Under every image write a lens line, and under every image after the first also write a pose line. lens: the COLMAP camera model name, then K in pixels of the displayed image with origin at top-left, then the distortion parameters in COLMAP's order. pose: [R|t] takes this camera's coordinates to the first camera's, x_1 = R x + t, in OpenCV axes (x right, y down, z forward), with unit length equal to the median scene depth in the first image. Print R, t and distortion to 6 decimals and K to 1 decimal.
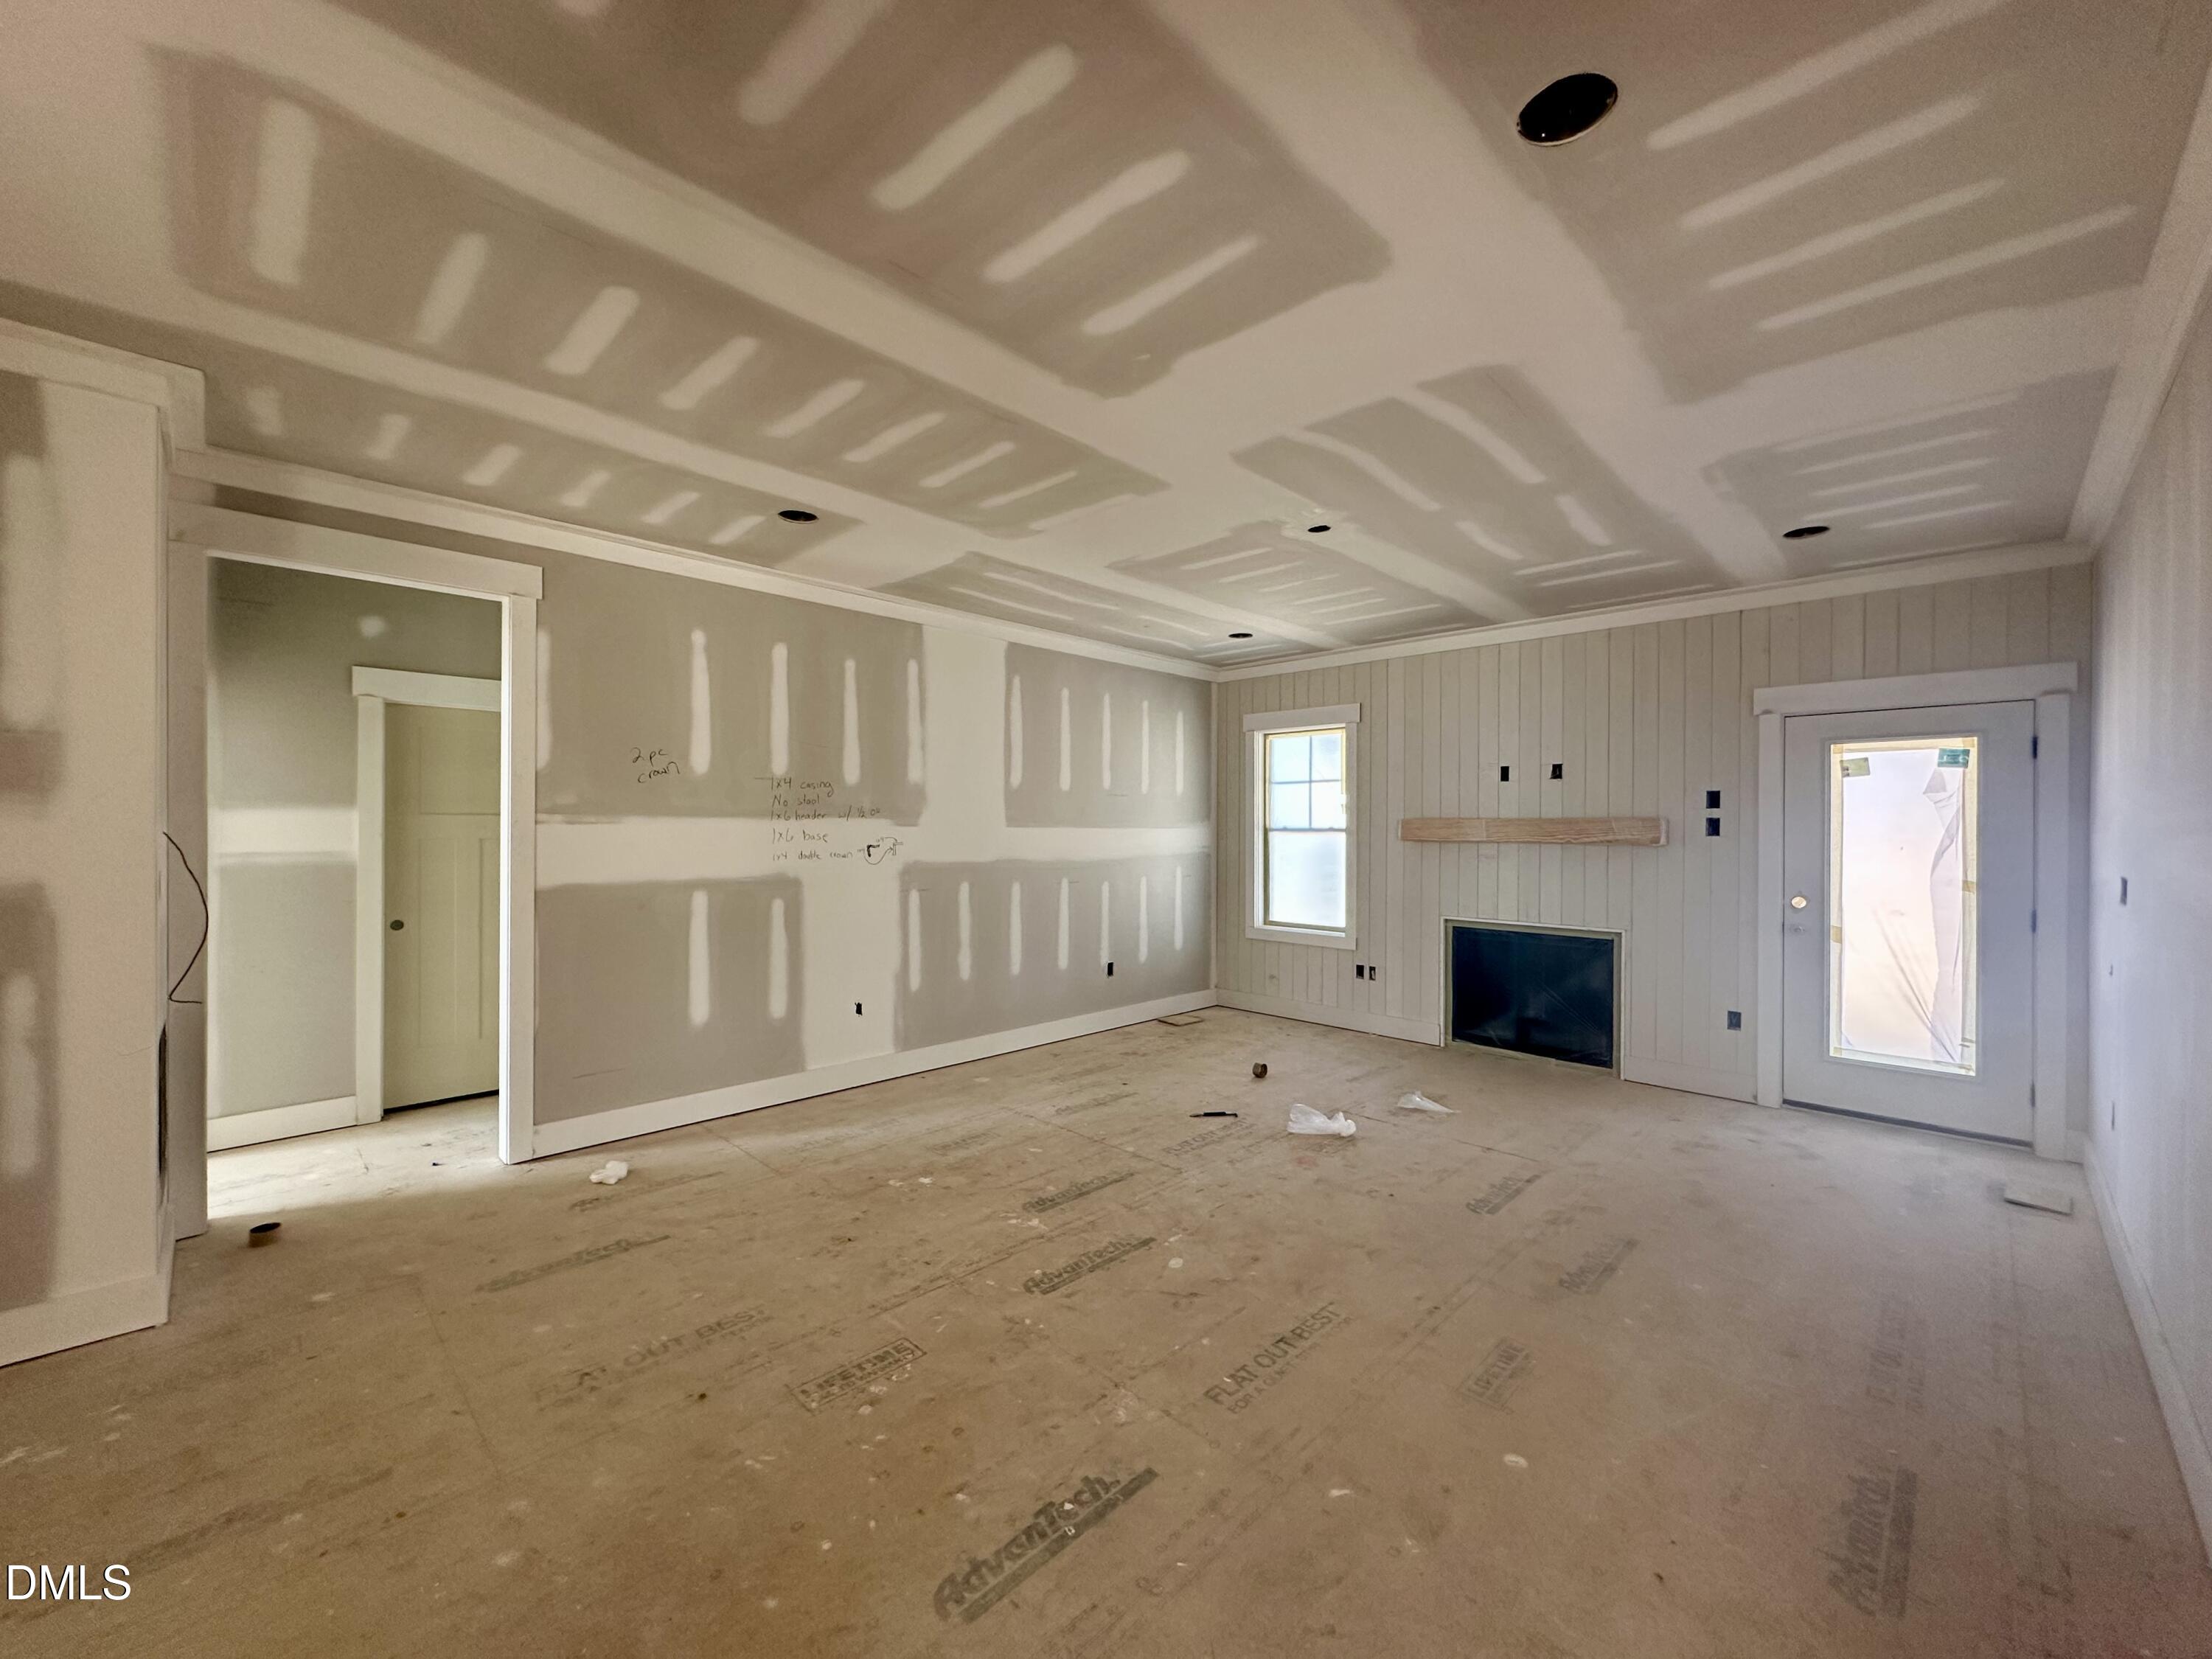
lens RADIAL K [[882.3, 0, 1108.9], [0, 882.3, 835.5], [0, 0, 1]] dist [-0.000822, 0.000082]
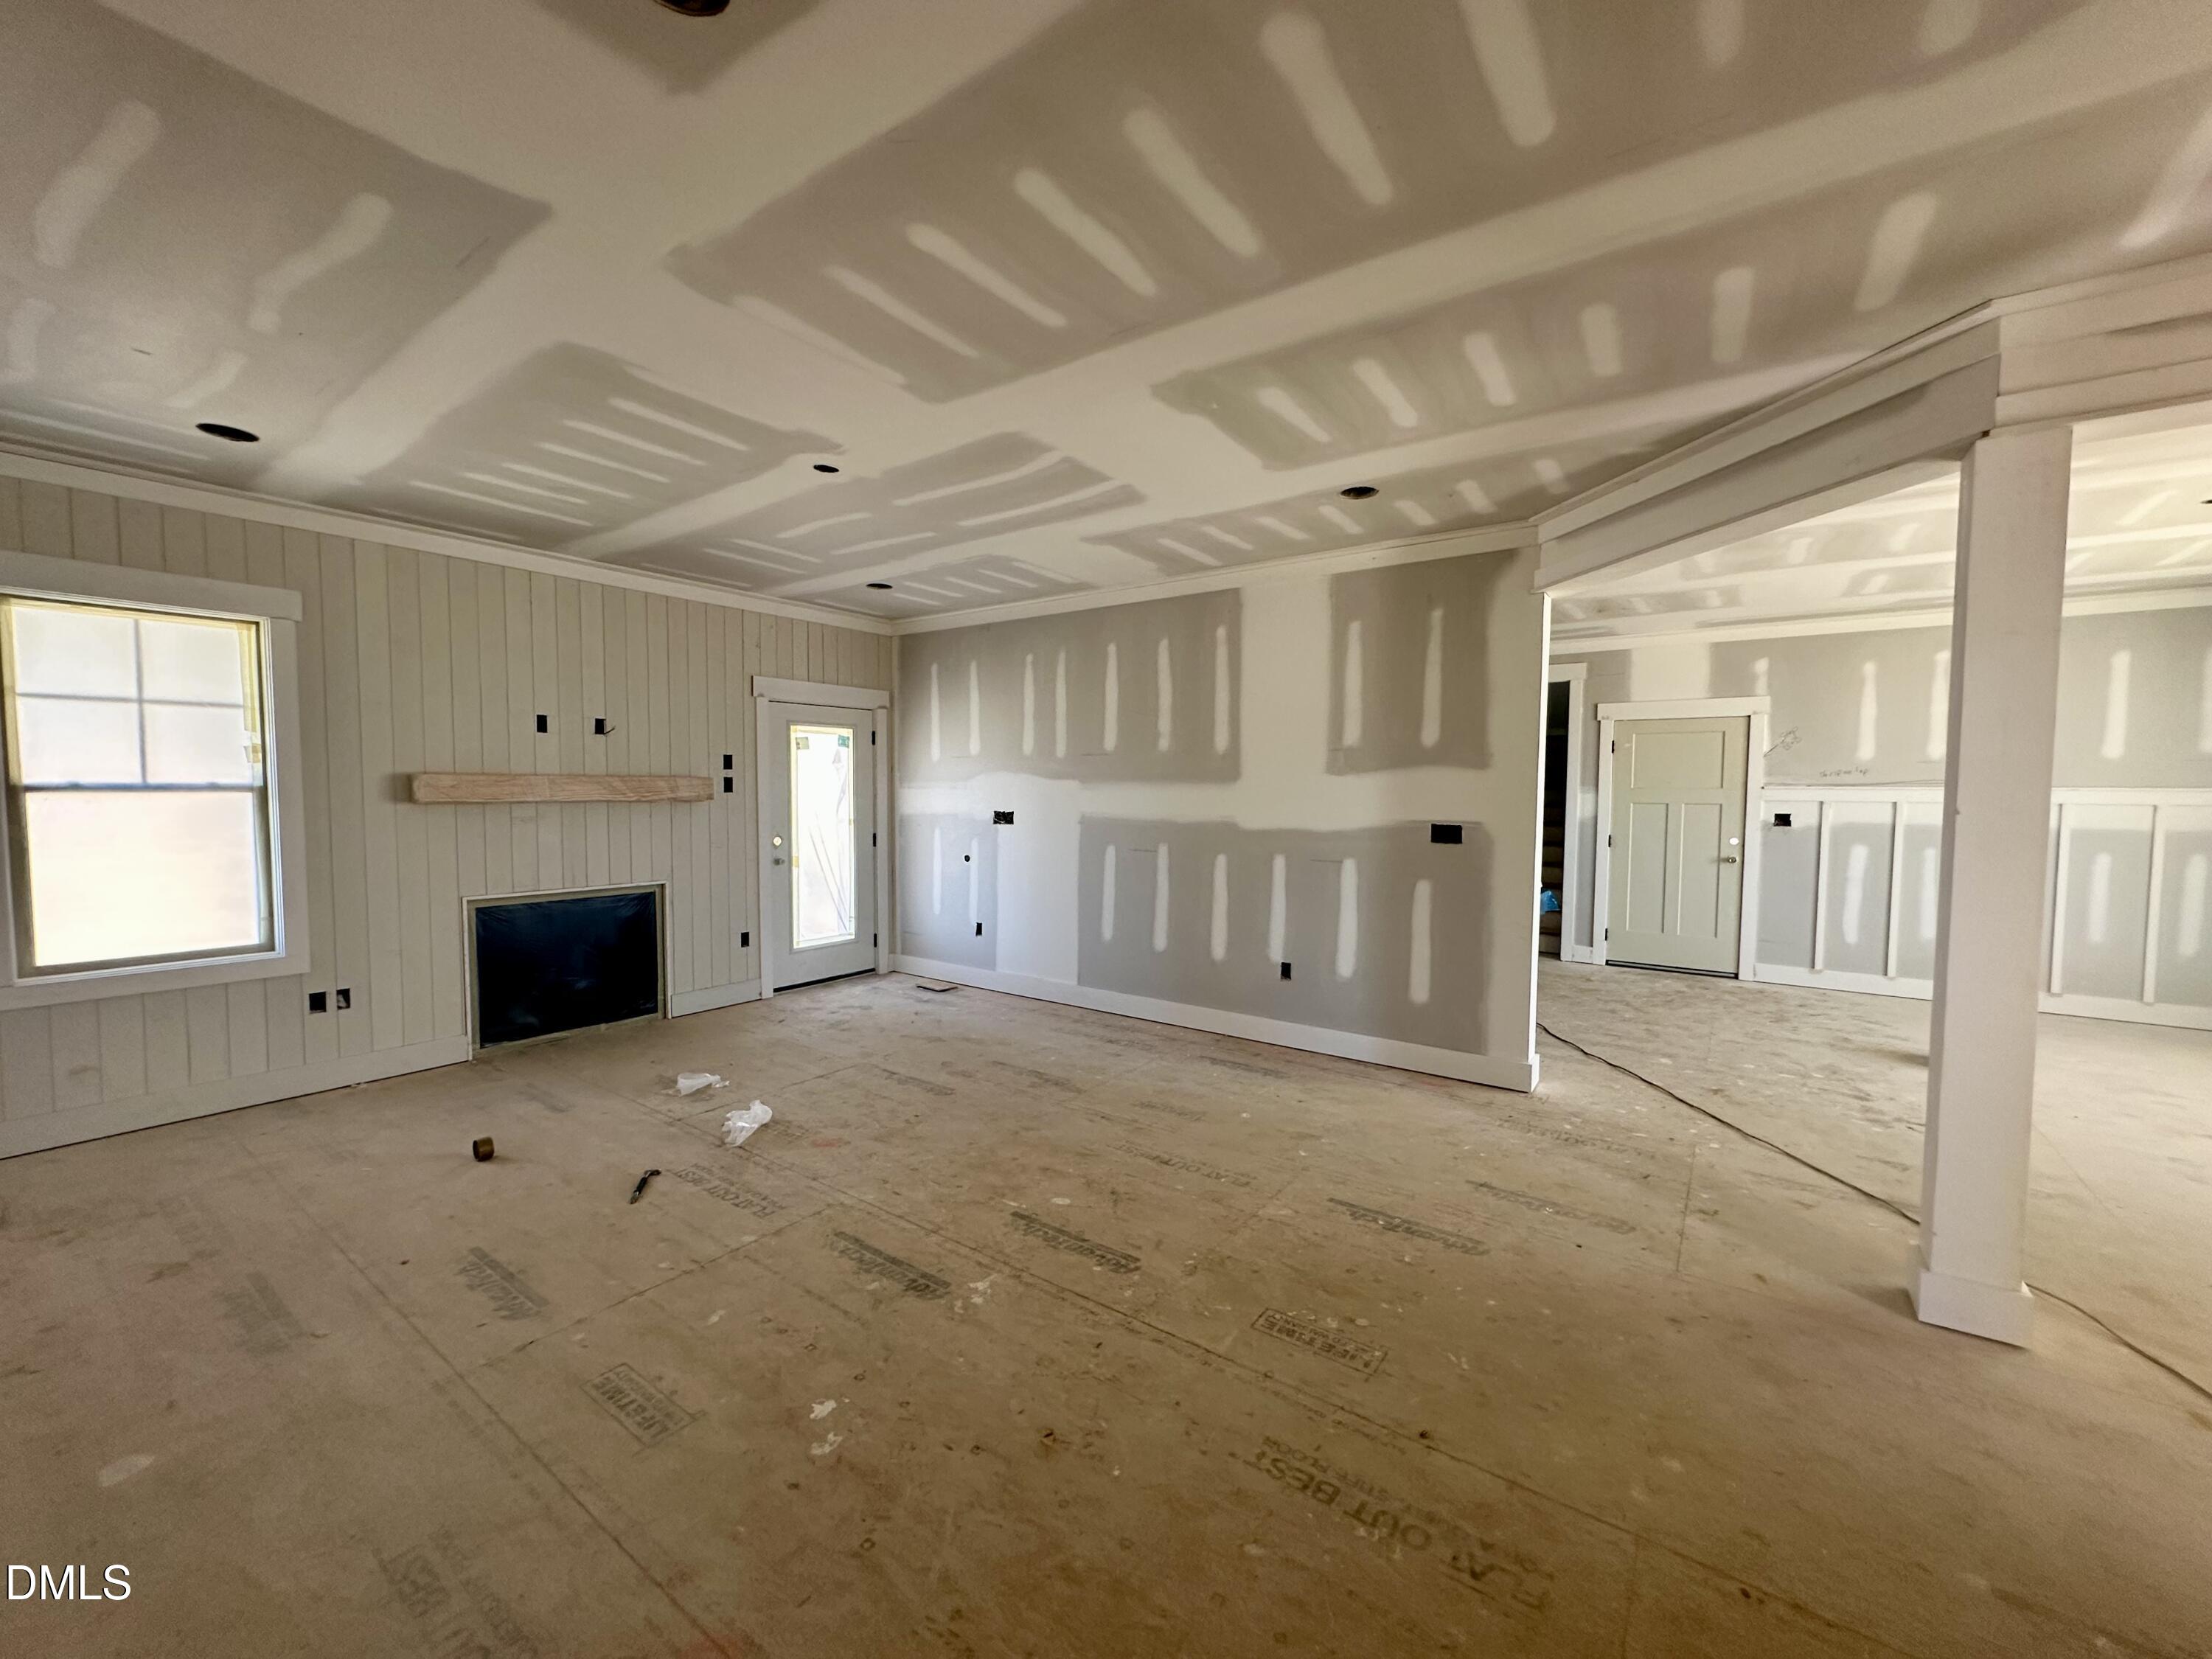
lens RADIAL K [[882.3, 0, 1105.1], [0, 882.3, 830.3], [0, 0, 1]] dist [-0.000822, 0.000082]
pose [[-0.152547, -0.054911, 0.986770, -0.703953], [0.000844, 0.998448, 0.055692, -0.017073], [-0.988296, 0.009328, -0.152264, 0.808531]]
